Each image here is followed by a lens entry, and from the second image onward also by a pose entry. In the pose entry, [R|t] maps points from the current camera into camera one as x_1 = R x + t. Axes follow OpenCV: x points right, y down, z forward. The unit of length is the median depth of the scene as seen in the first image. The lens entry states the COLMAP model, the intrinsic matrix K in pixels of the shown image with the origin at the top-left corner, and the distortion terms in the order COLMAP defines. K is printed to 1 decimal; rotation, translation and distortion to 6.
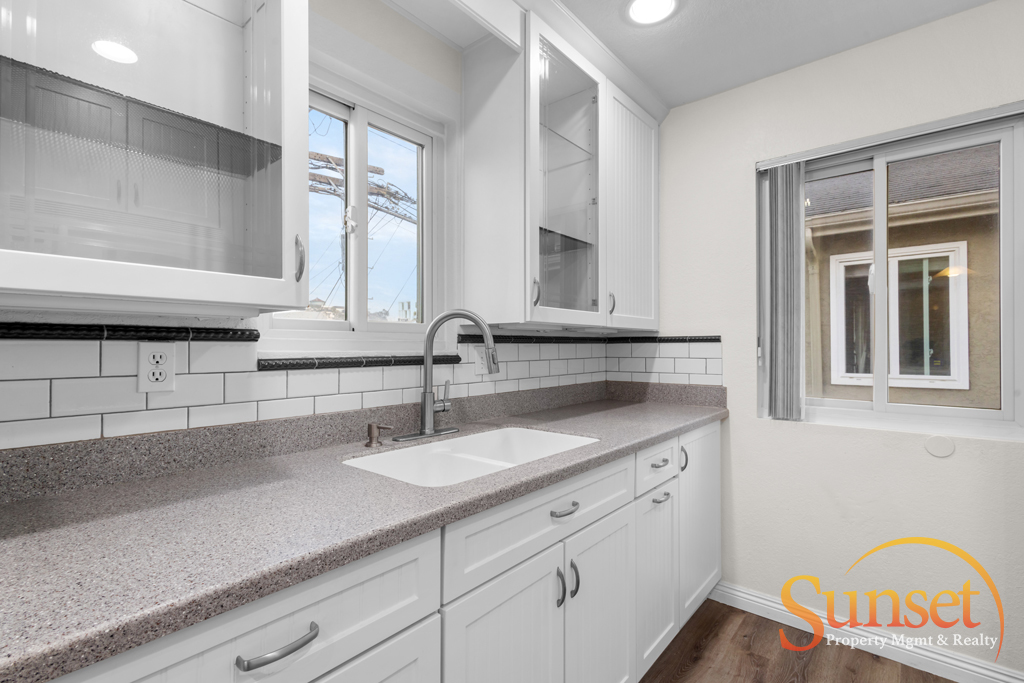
lens RADIAL K [[473.1, 0, 513.3], [0, 473.1, 342.6], [0, 0, 1]] dist [0.009676, 0.000028]
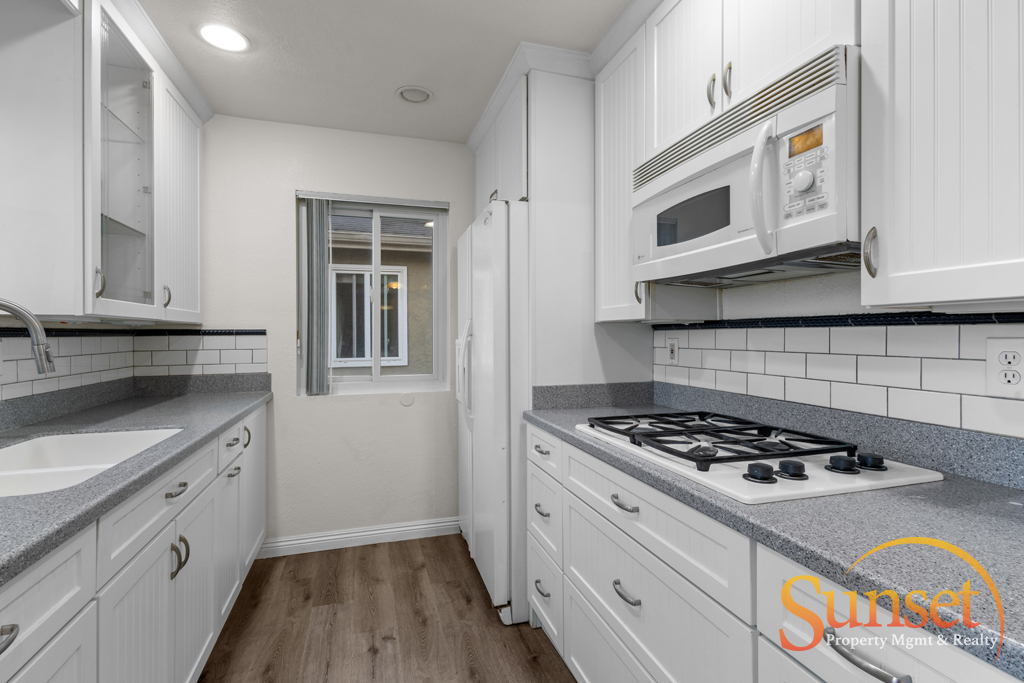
lens RADIAL K [[469.9, 0, 512.2], [0, 469.9, 334.8], [0, 0, 1]] dist [0.000006, -0.000005]
pose [[0.536246, -0.000688, 0.844062, -0.241085], [-0.003861, 0.999987, 0.003268, -0.008842], [-0.844053, -0.005011, 0.536236, -0.146681]]
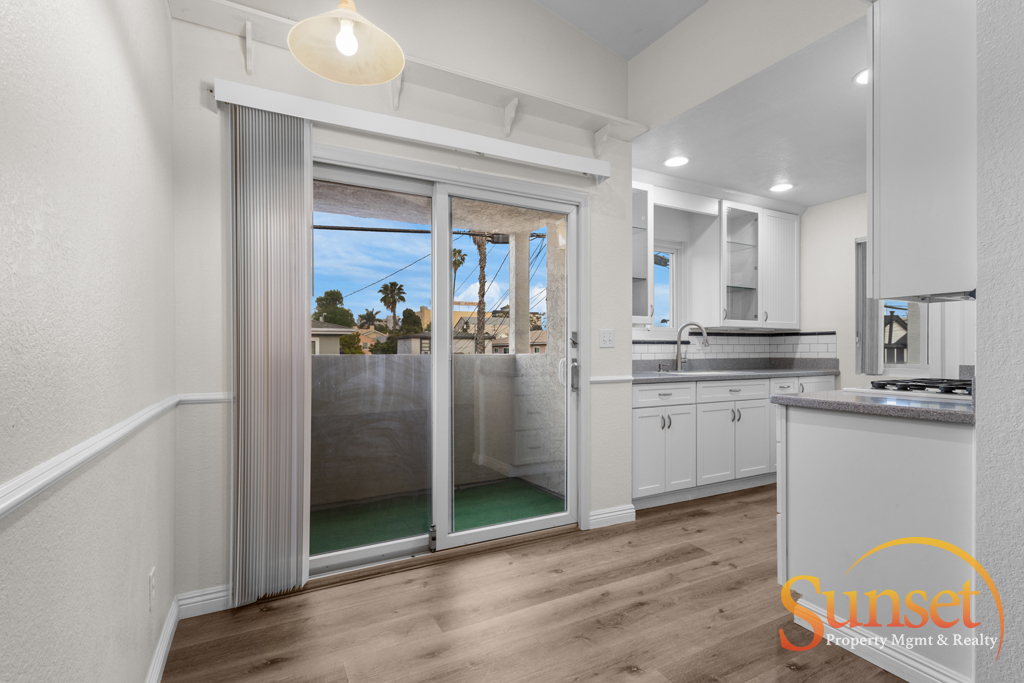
lens RADIAL K [[481.2, 0, 500.1], [0, 481.2, 350.2], [0, 0, 1]] dist [0.002536, 0.000359]
pose [[0.920657, -0.001533, -0.390368, -0.042079], [0.004664, 0.999964, 0.007073, 0.046266], [0.390344, -0.008332, 0.920632, -1.430483]]
